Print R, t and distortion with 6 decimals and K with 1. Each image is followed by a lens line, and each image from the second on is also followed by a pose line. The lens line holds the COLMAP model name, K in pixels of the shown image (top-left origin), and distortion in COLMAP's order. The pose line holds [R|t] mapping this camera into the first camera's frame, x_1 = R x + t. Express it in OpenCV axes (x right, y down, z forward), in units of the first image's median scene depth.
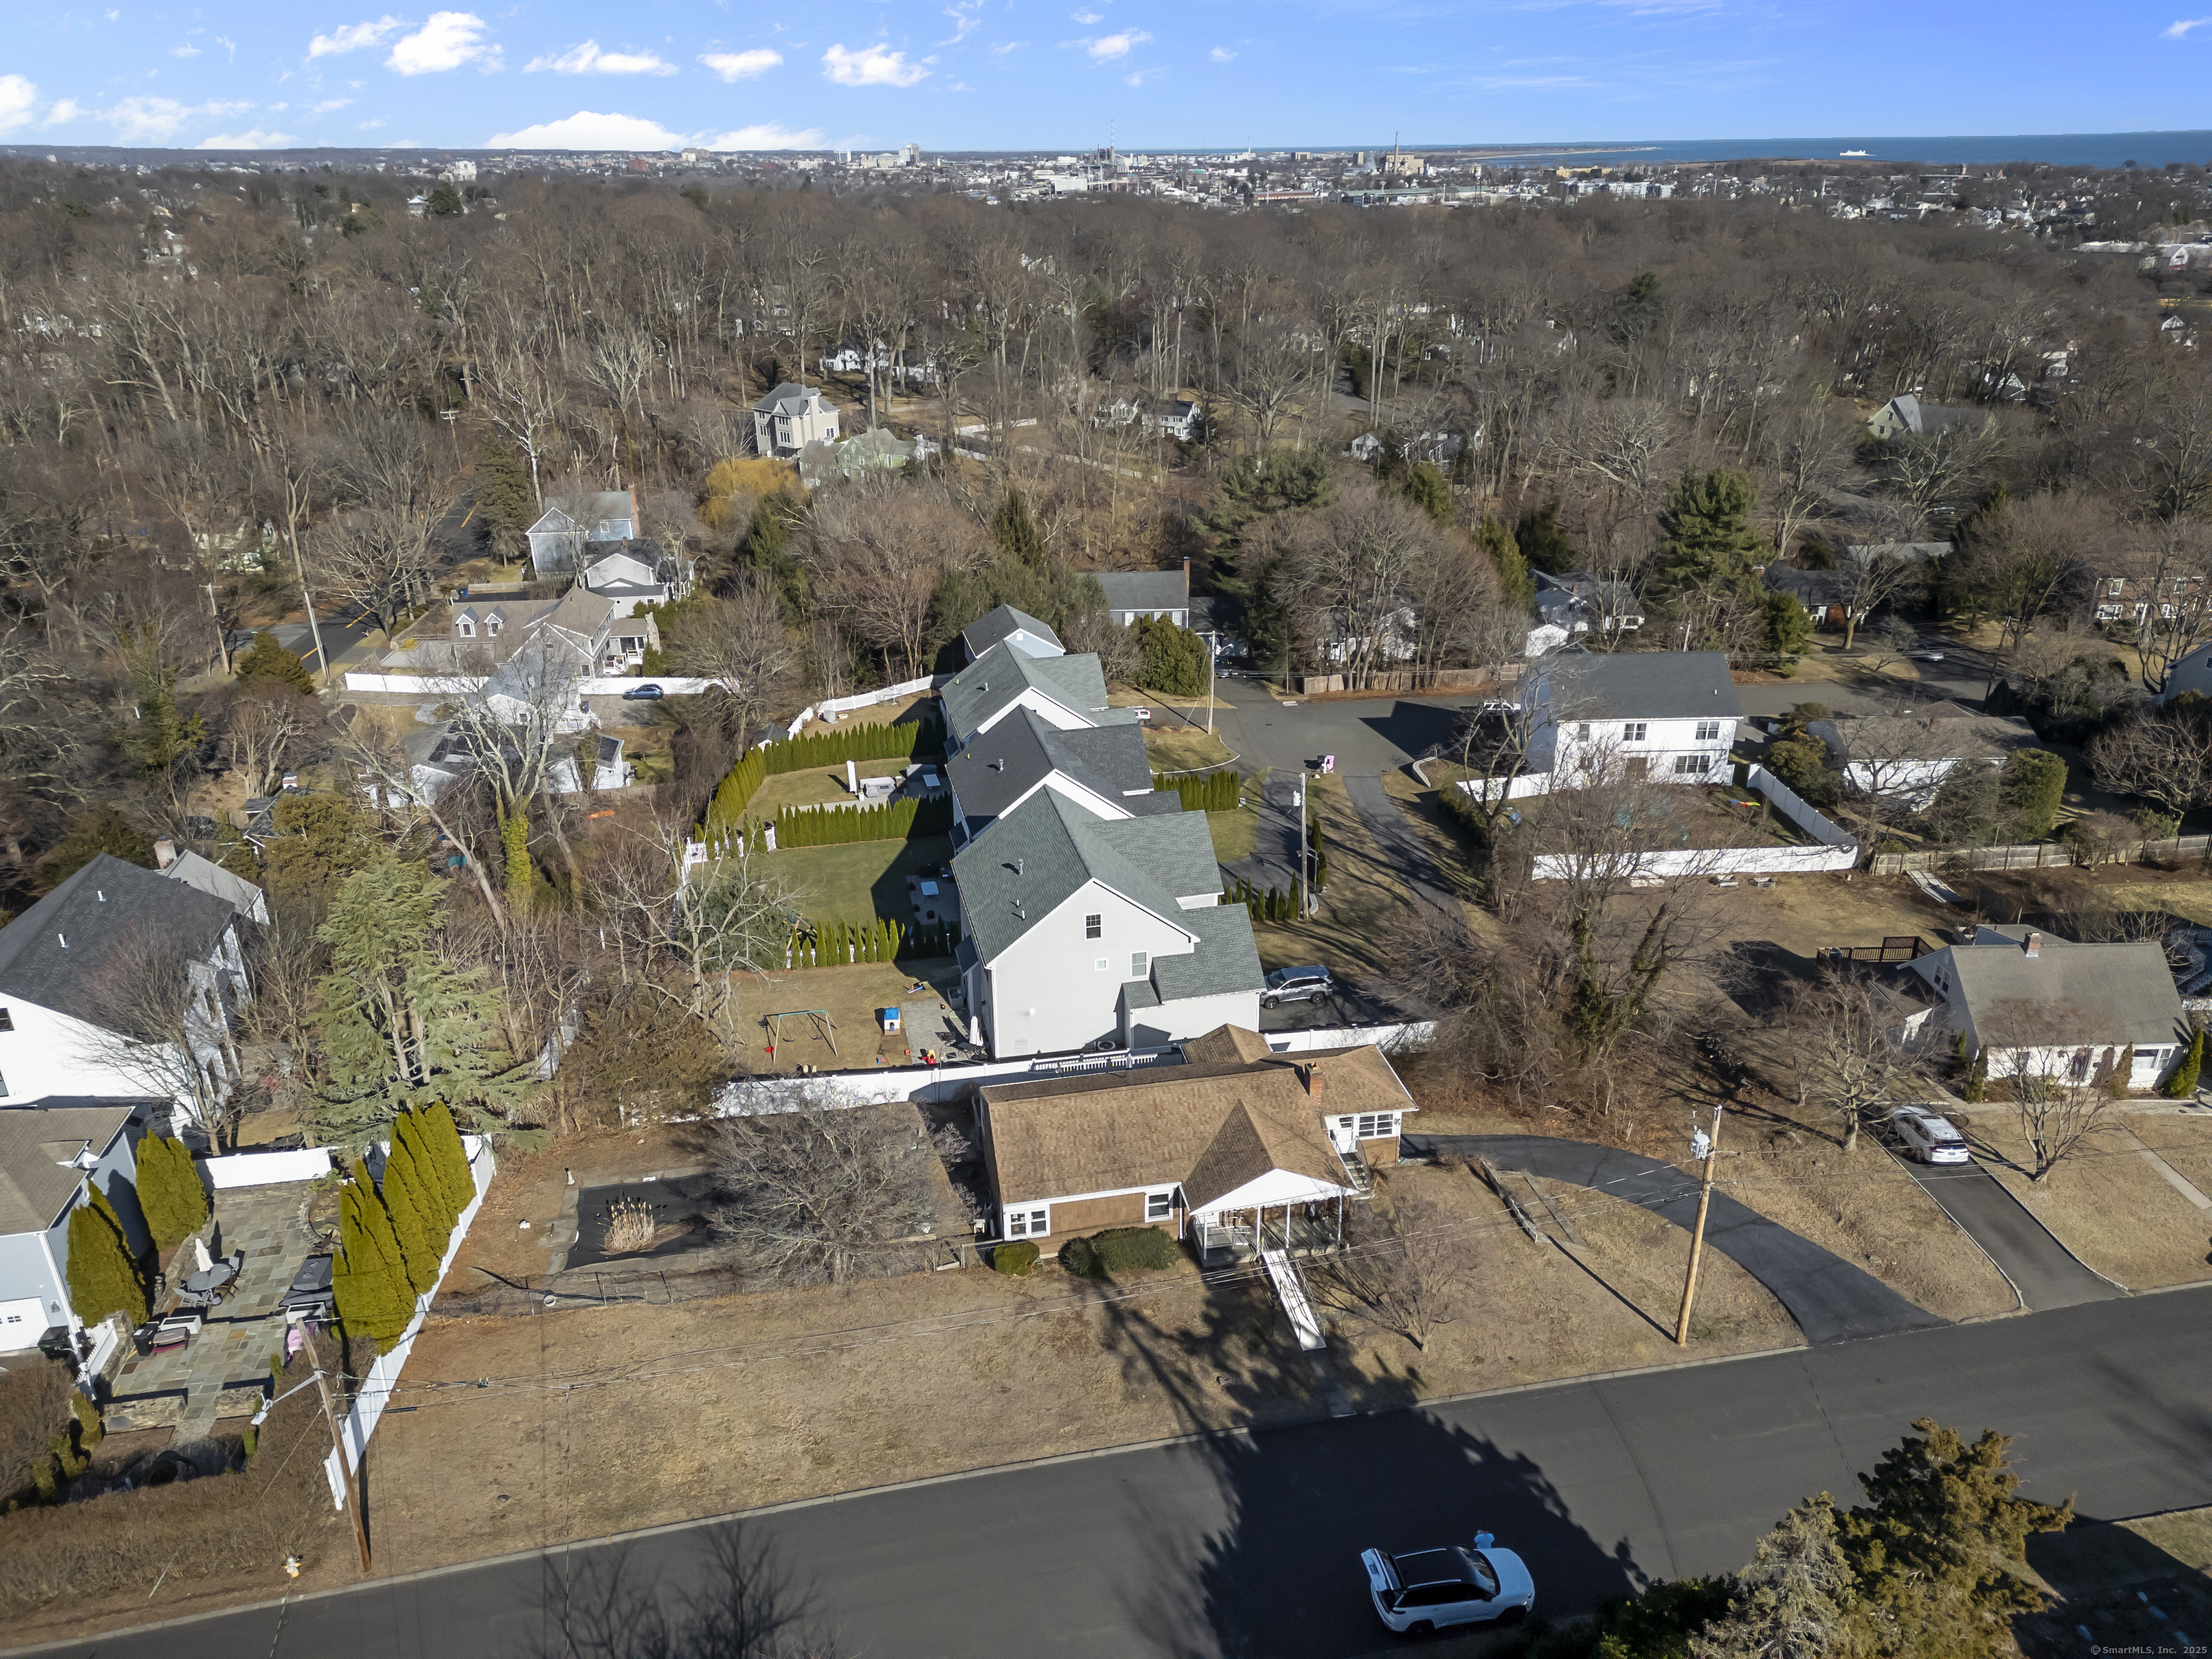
lens RADIAL K [[1541.5, 0, 1126.6], [0, 1541.5, 842.1], [0, 0, 1]] dist [0.074792, -0.061336]
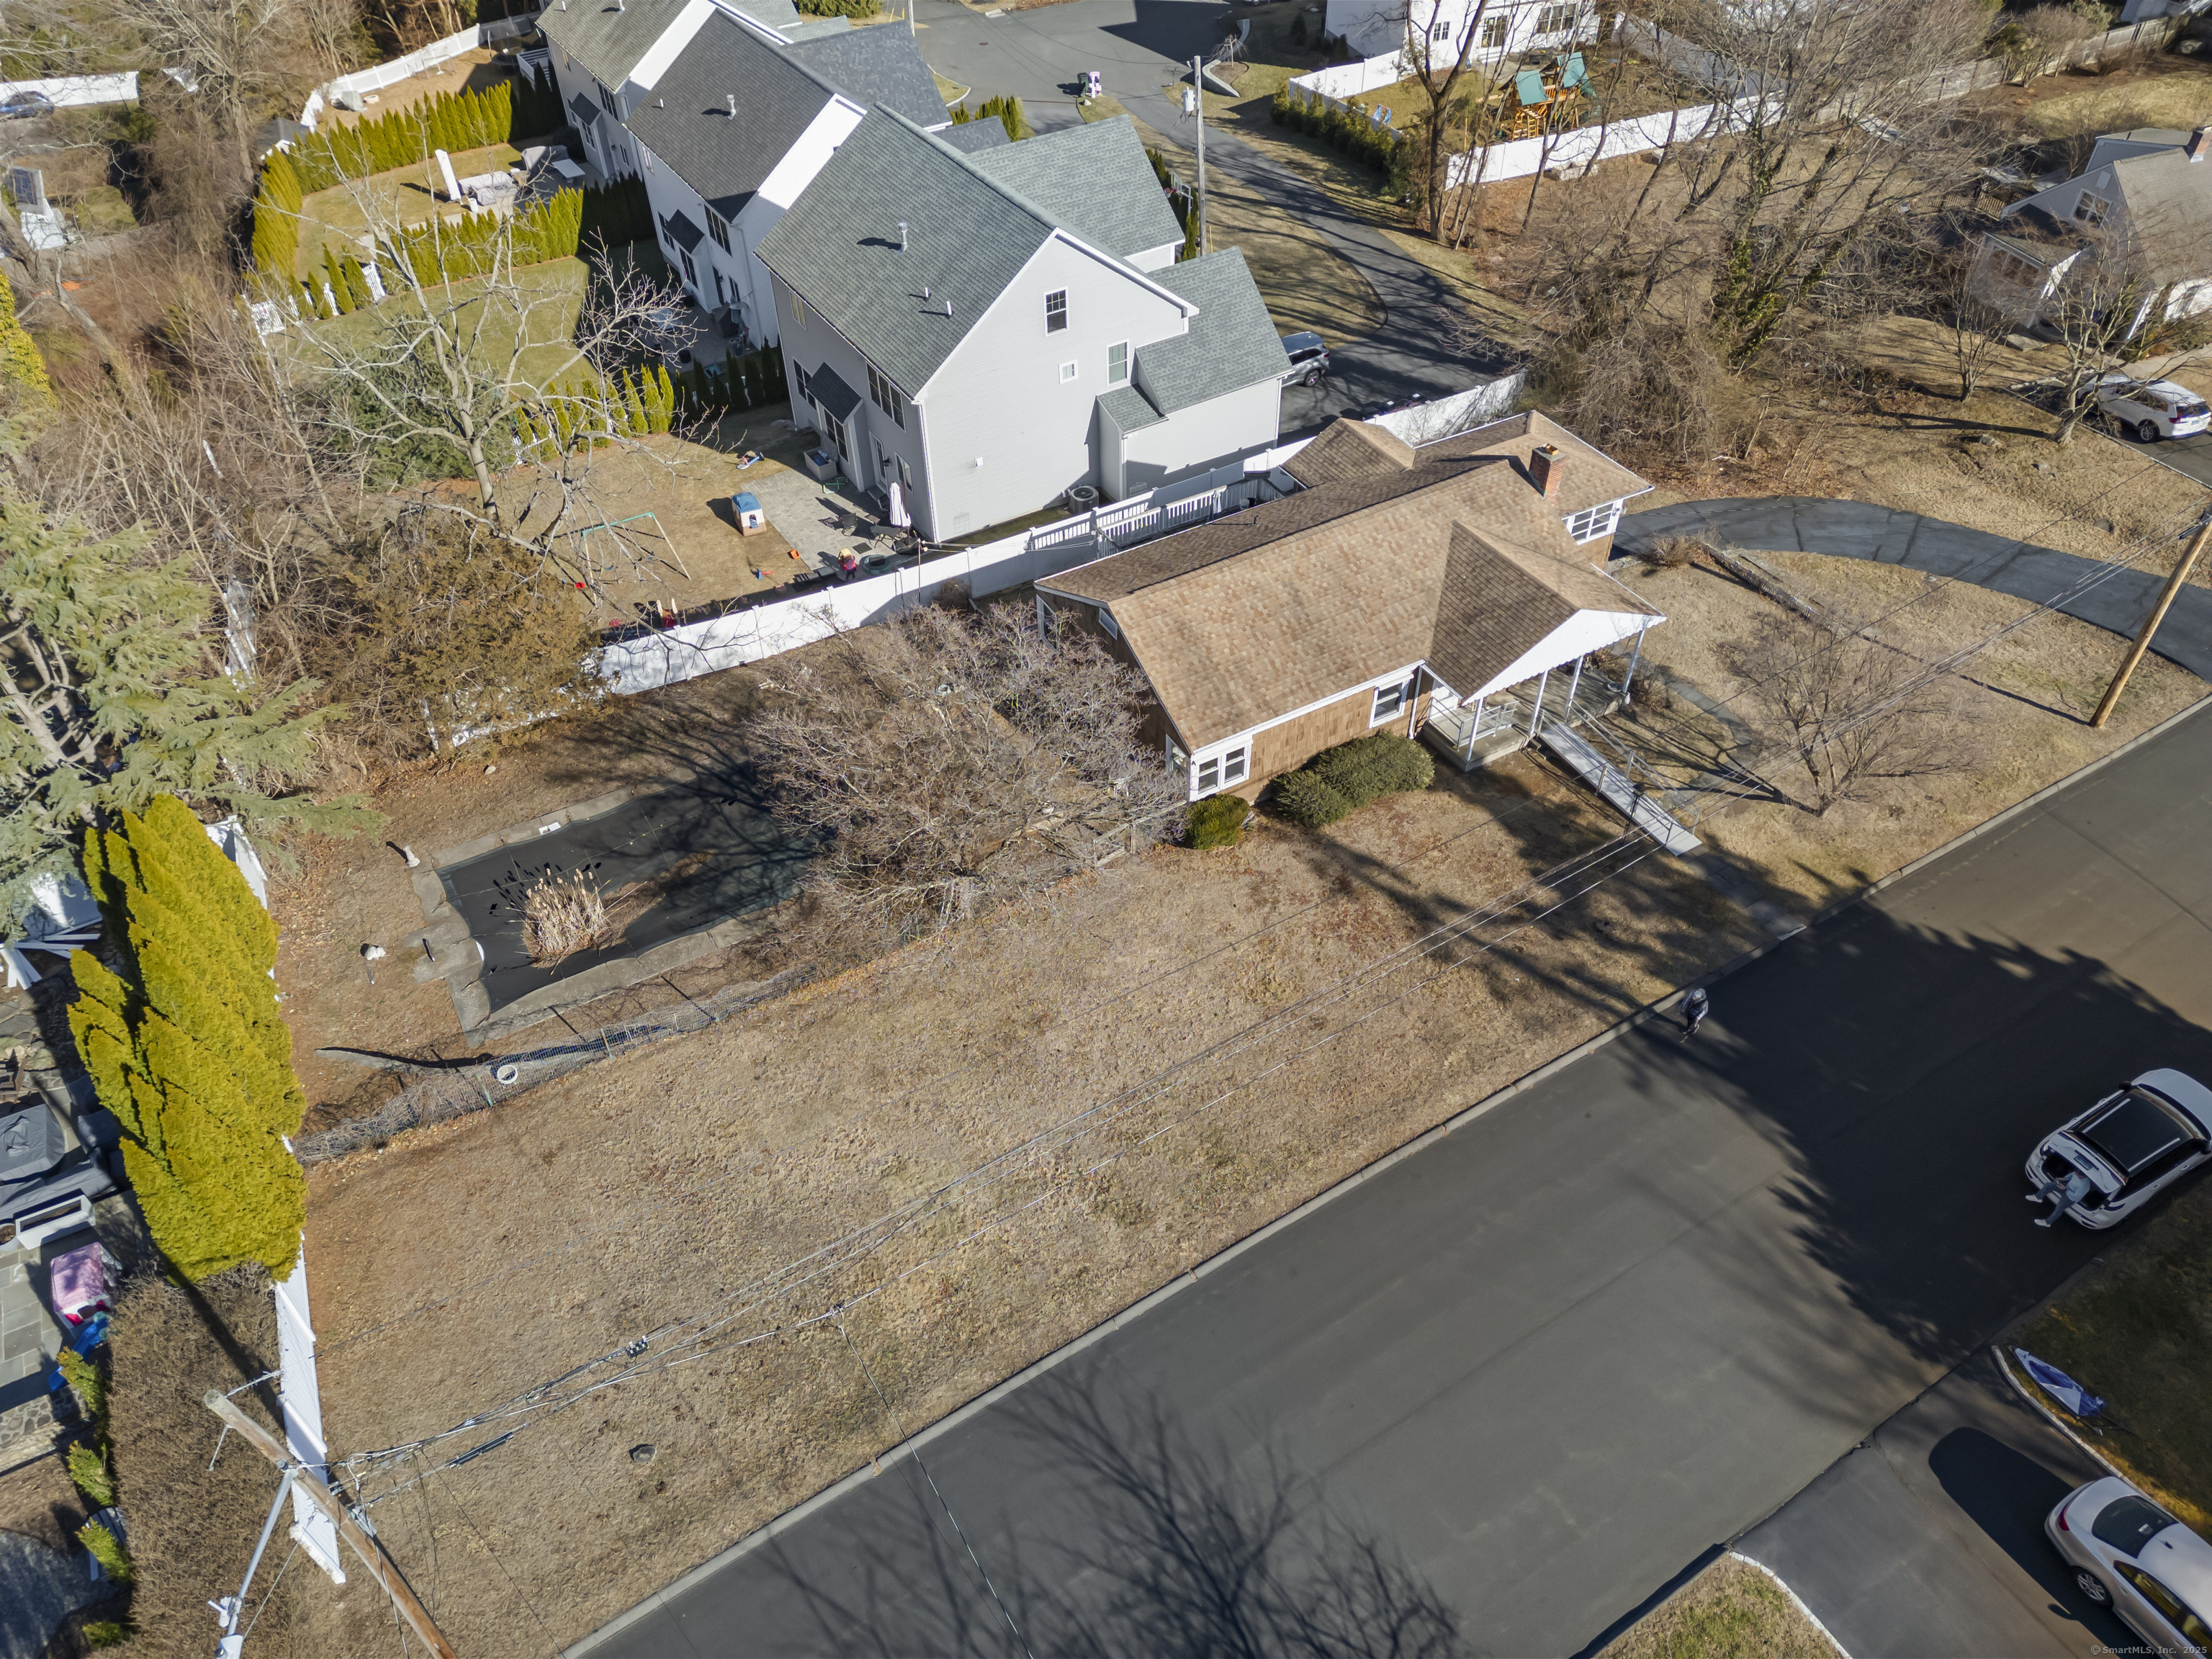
lens RADIAL K [[1541.5, 0, 1125.6], [0, 1541.5, 837.0], [0, 0, 1]] dist [0.074792, -0.061336]
pose [[0.945963, -0.227637, 0.230944, -0.211954], [0.134321, 0.923282, 0.359873, 0.029490], [-0.295147, -0.309406, 0.903967, 0.350954]]
